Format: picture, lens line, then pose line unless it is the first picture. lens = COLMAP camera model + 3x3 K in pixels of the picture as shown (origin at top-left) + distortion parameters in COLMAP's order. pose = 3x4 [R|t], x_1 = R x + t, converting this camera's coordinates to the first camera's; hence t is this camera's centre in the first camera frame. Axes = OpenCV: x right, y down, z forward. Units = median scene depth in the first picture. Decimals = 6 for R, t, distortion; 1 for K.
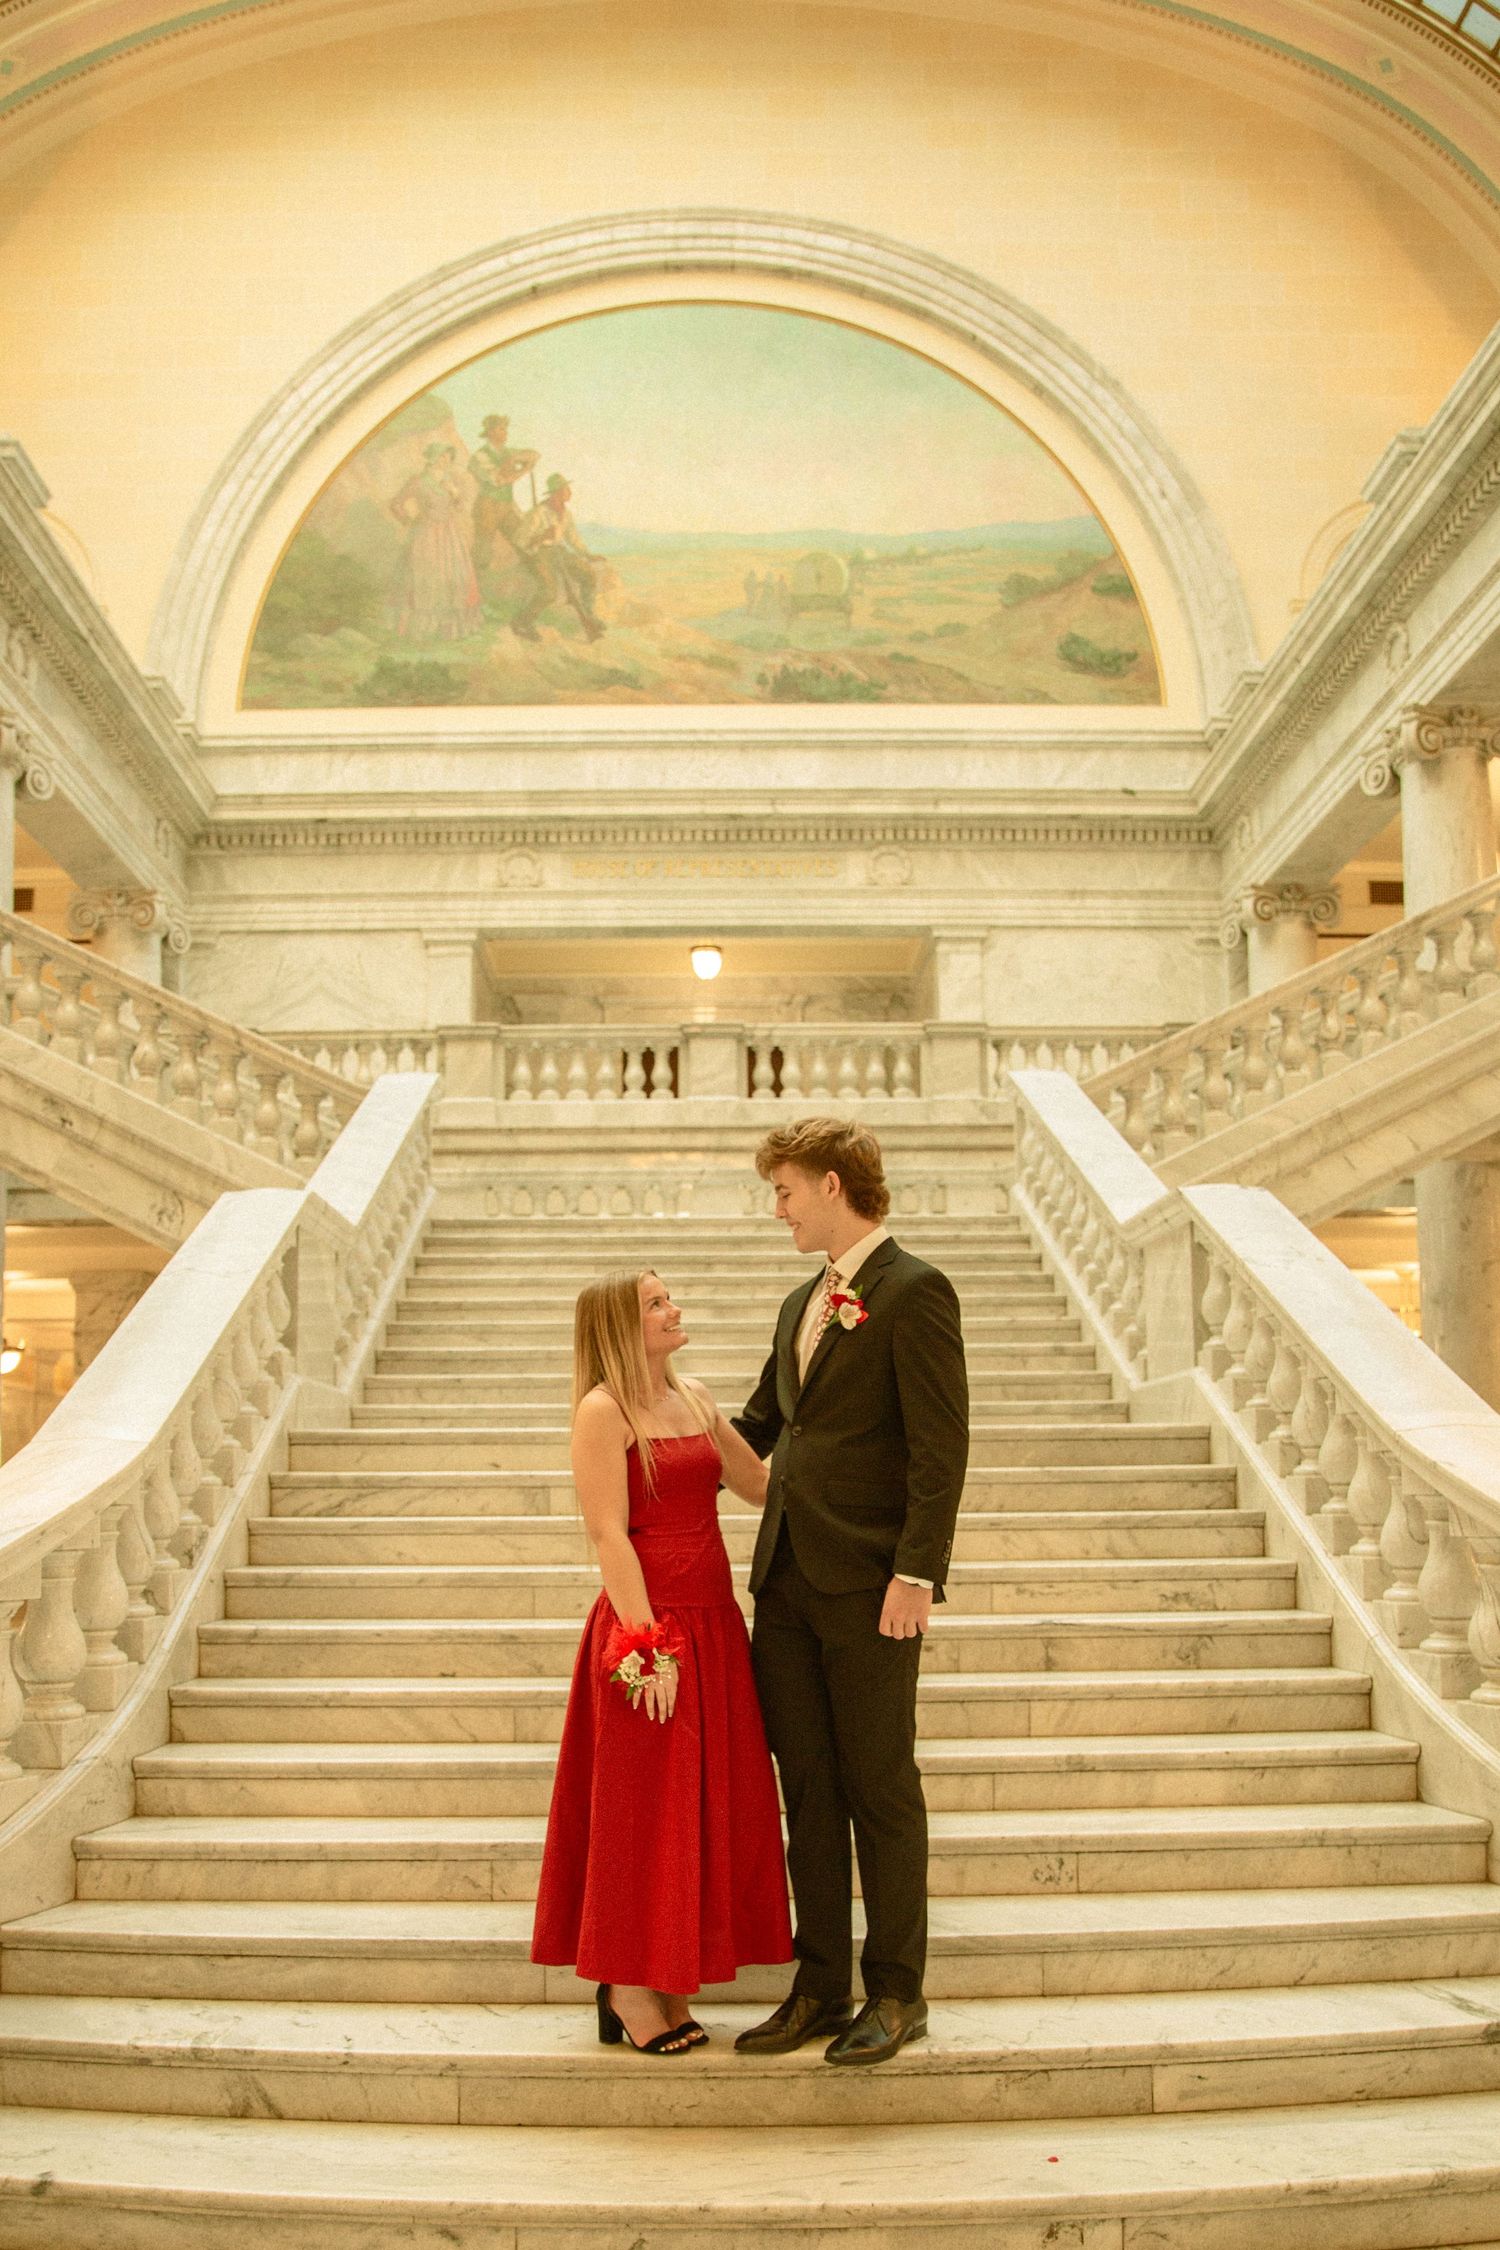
lens RADIAL K [[1949.3, 0, 700.2], [0, 1949.3, 1338.7], [0, 0, 1]] dist [-0.113769, 0.100578]
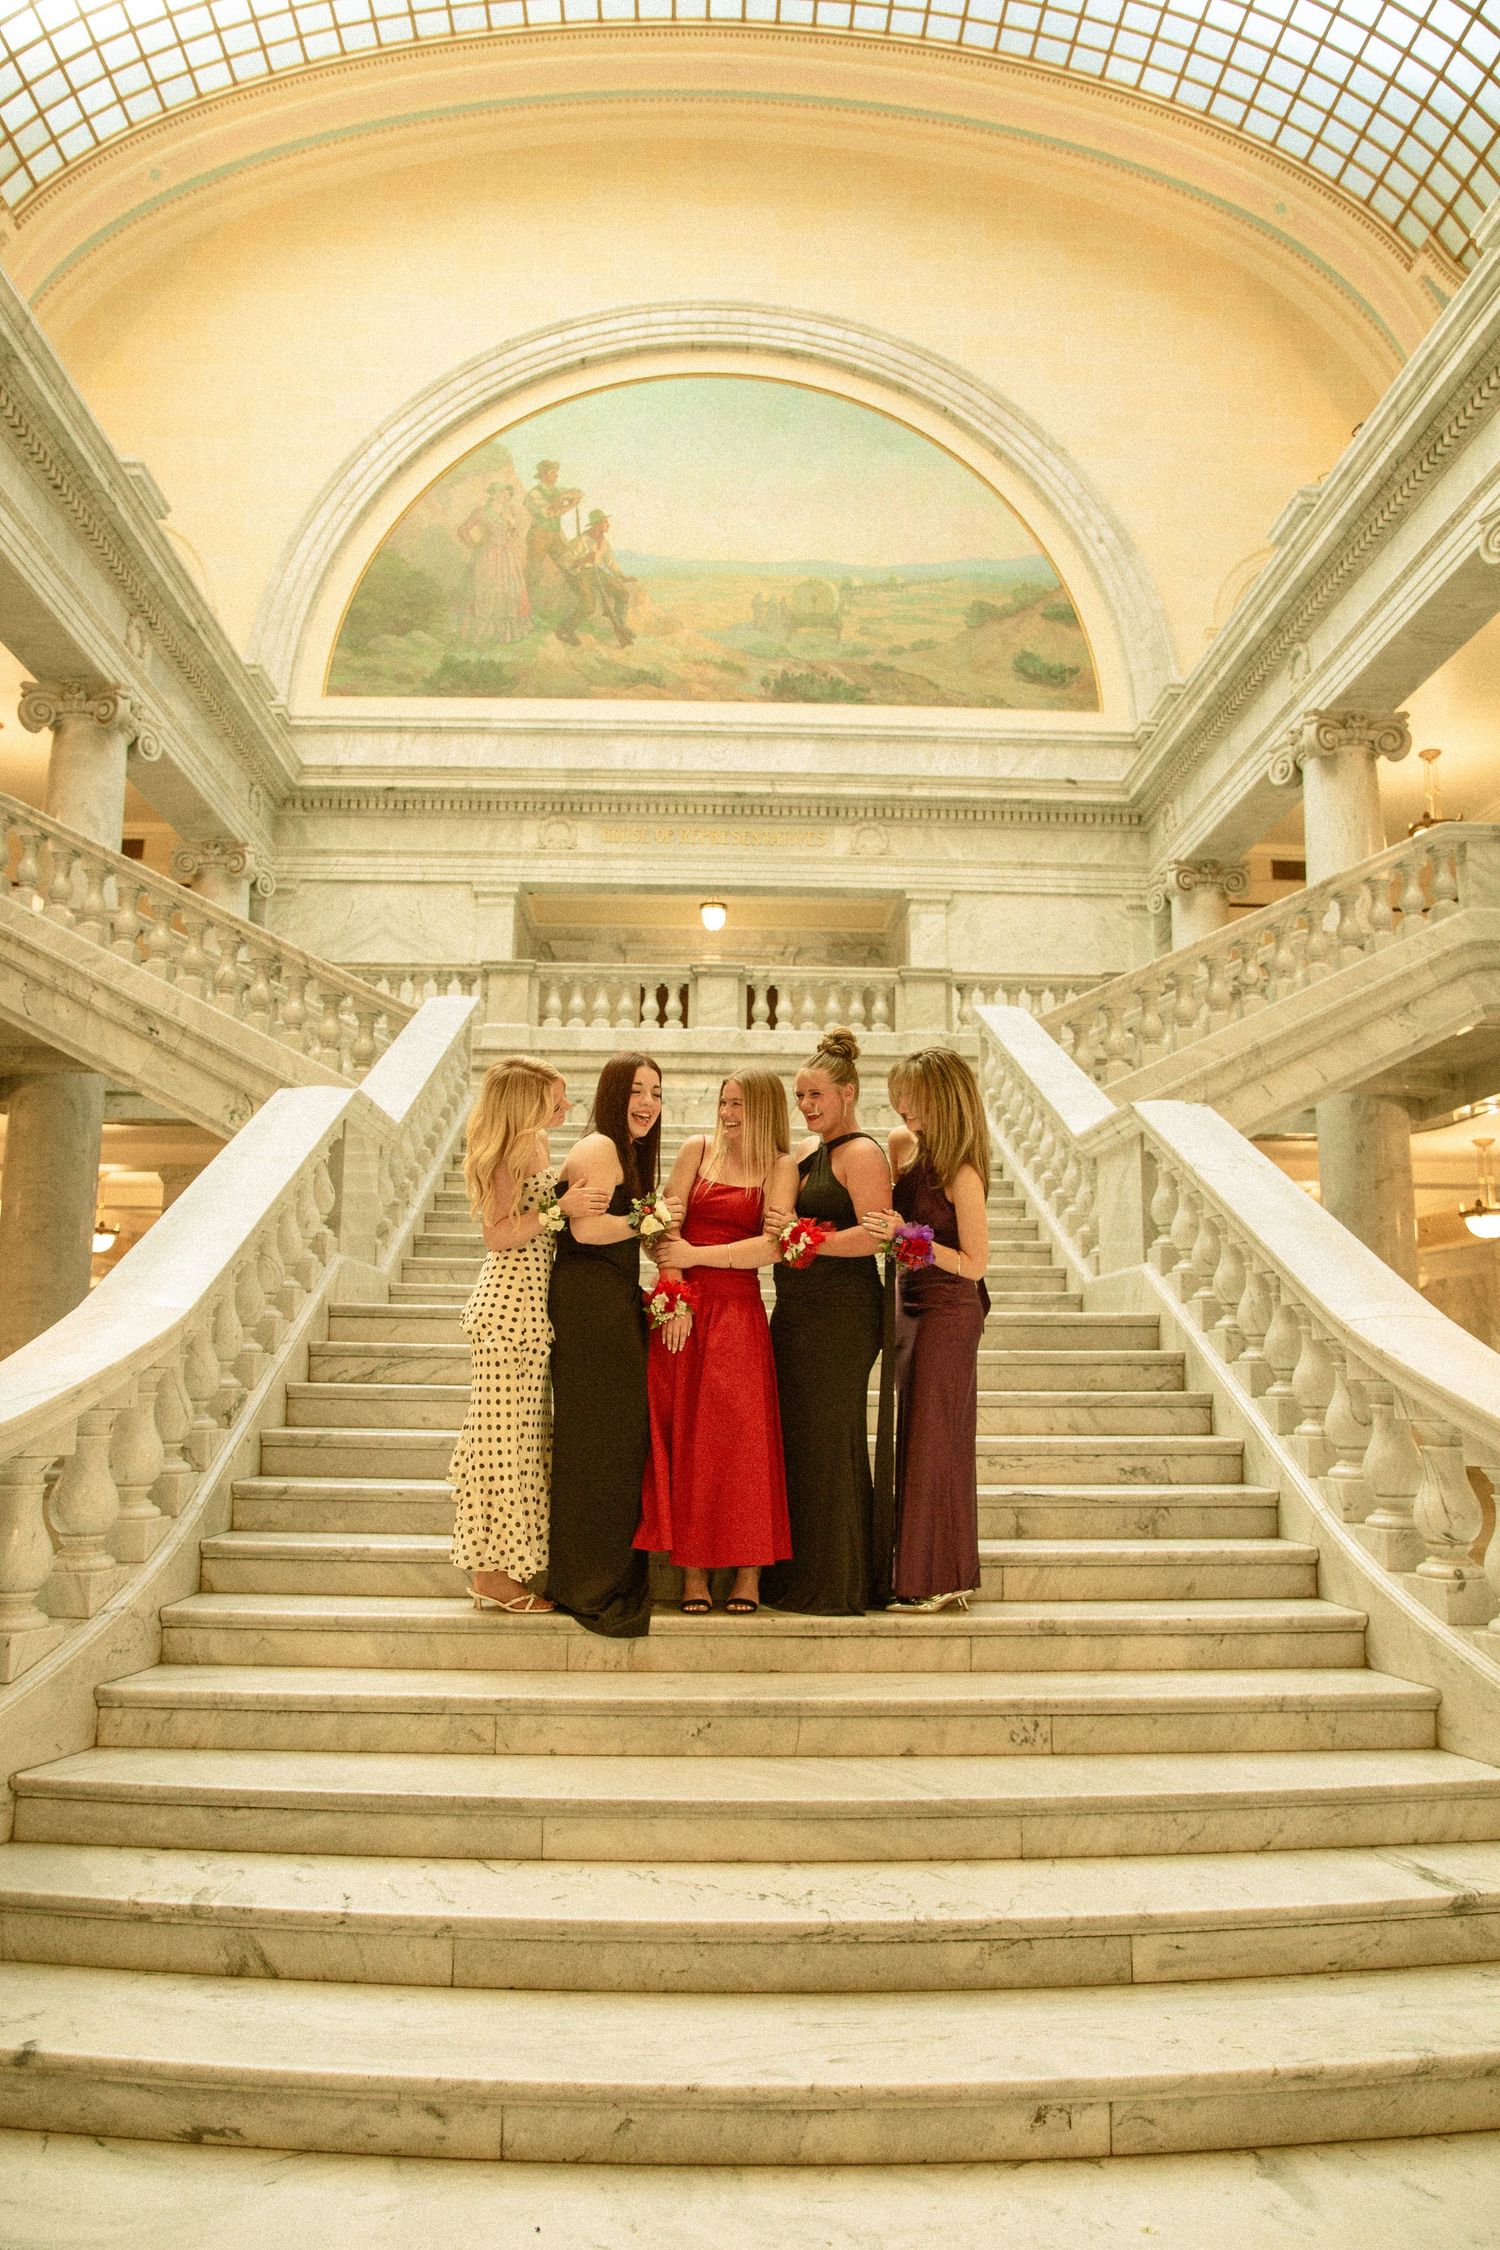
lens RADIAL K [[1605.2, 0, 732.4], [0, 1605.2, 1121.3], [0, 0, 1]] dist [-0.115138, 0.099956]
pose [[0.999603, 0.021214, 0.018523, -0.000814], [-0.019763, 0.996965, -0.075303, 0.004071], [-0.020065, 0.074907, 0.996989, 0.045850]]
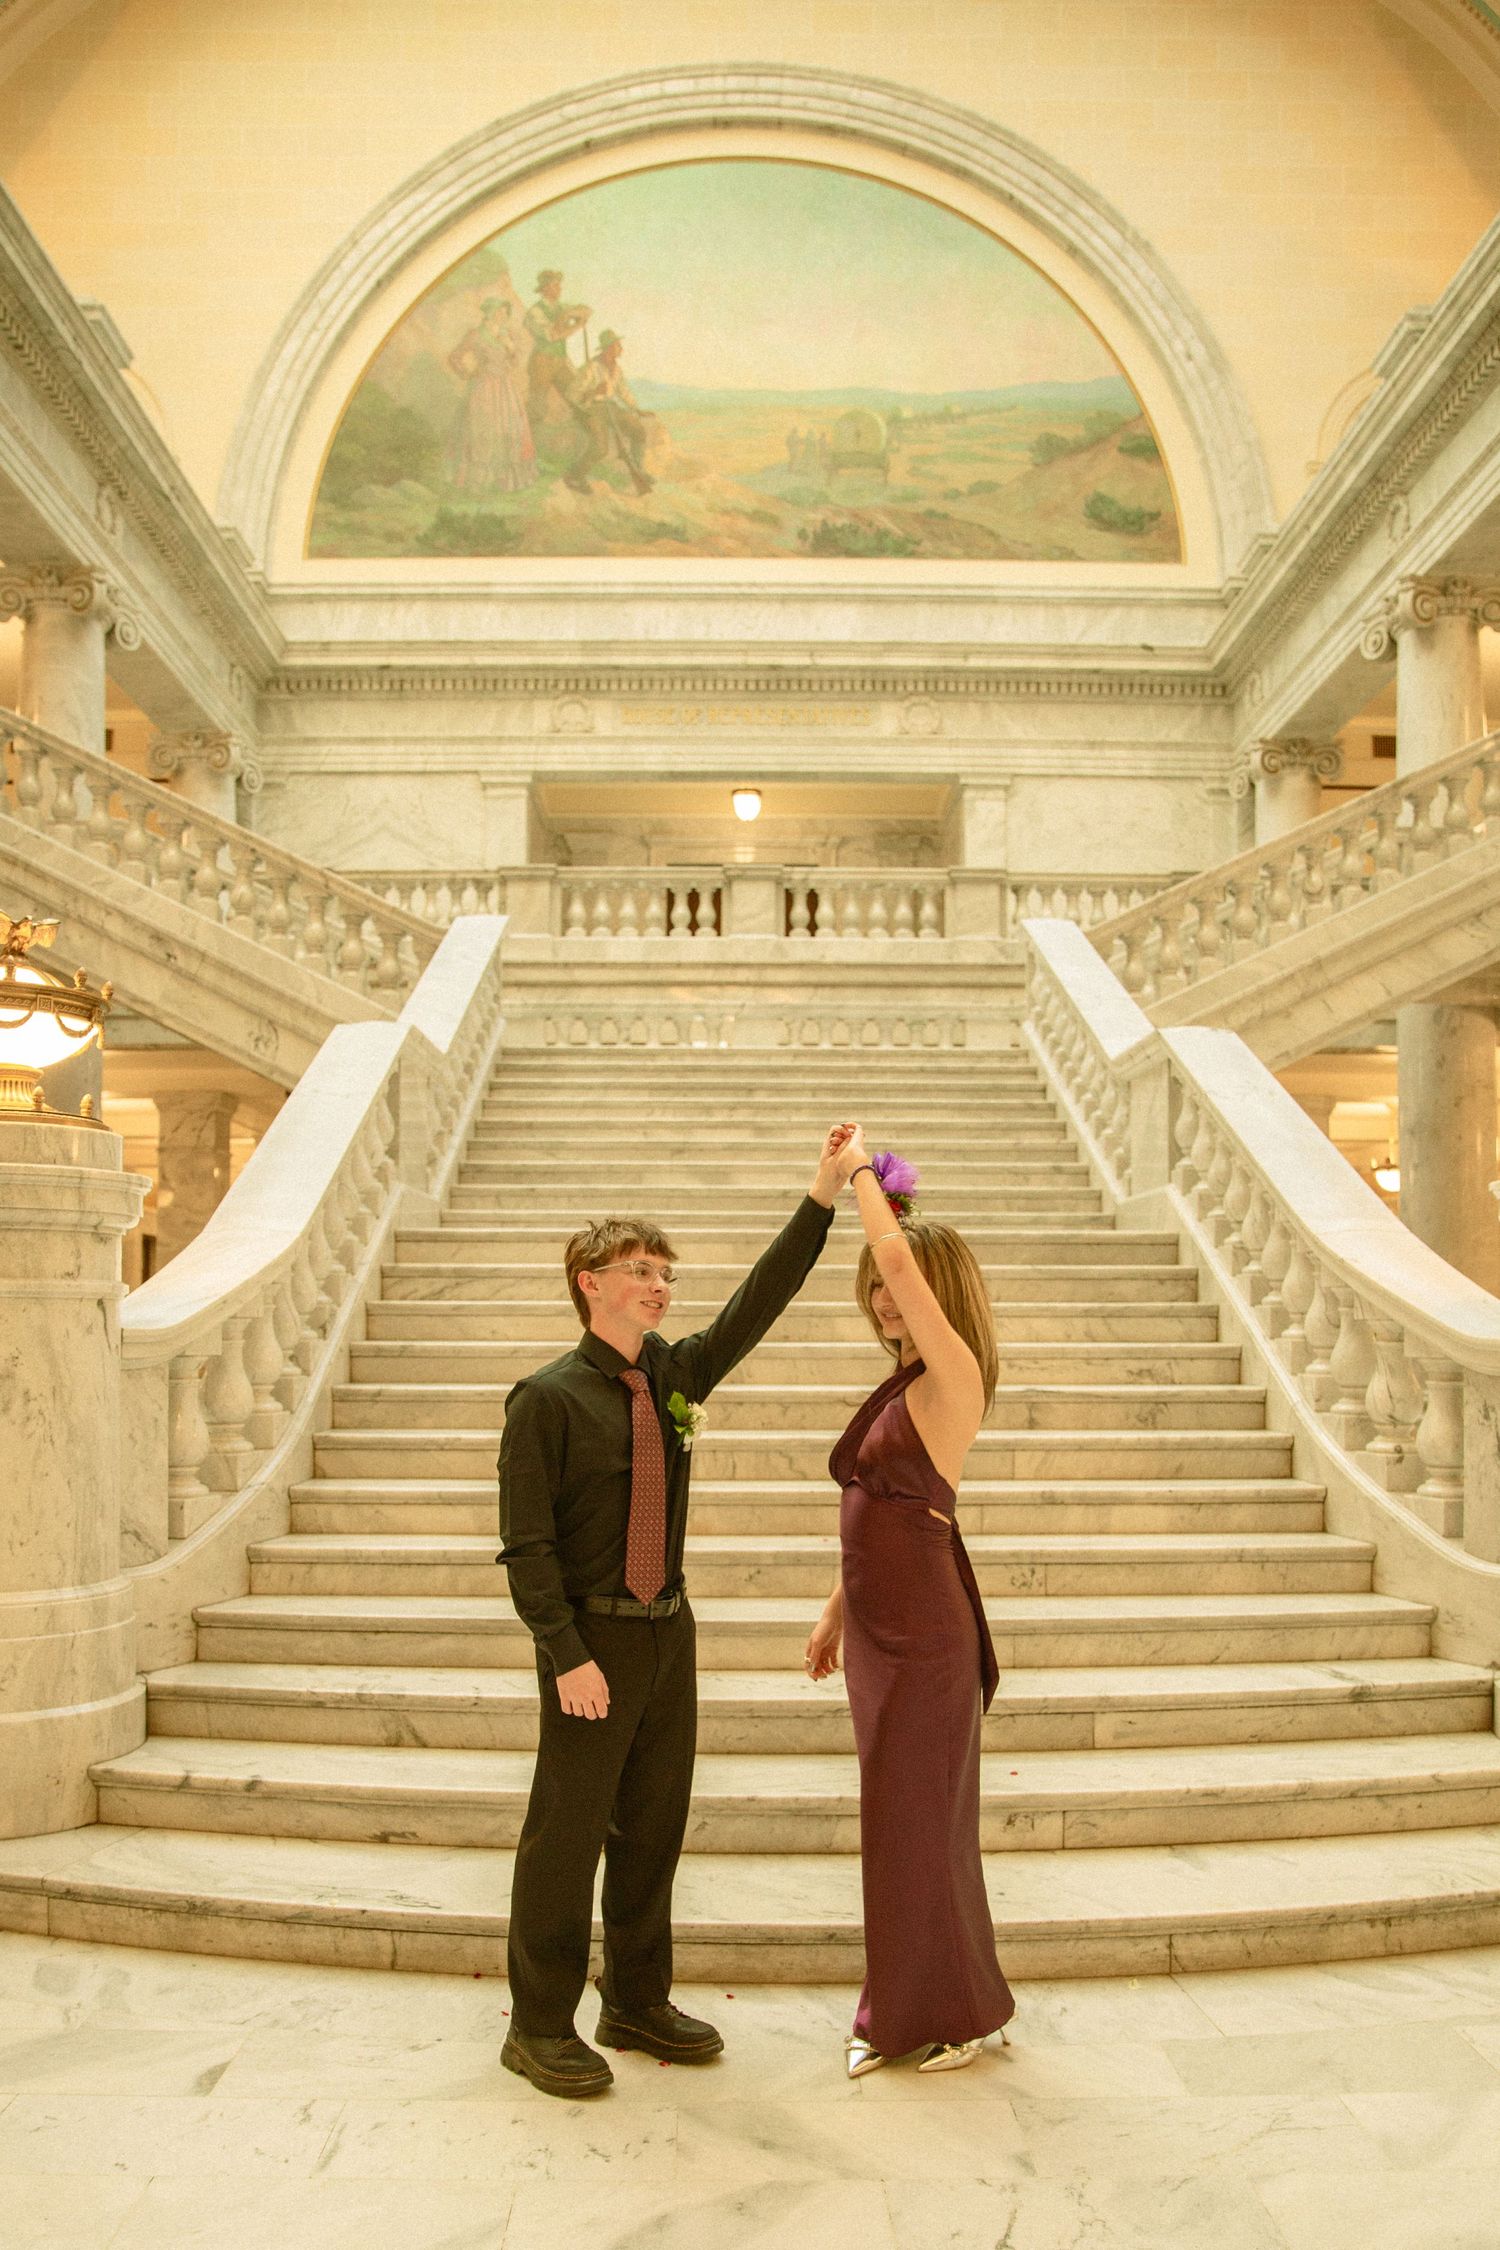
lens RADIAL K [[1957.9, 0, 732.1], [0, 1957.9, 1320.9], [0, 0, 1]] dist [-0.115251, 0.109016]
pose [[0.999949, 0.009887, 0.002080, -0.005311], [-0.010021, 0.996779, 0.079564, 0.003589], [-0.001286, -0.079581, 0.996828, -0.100371]]
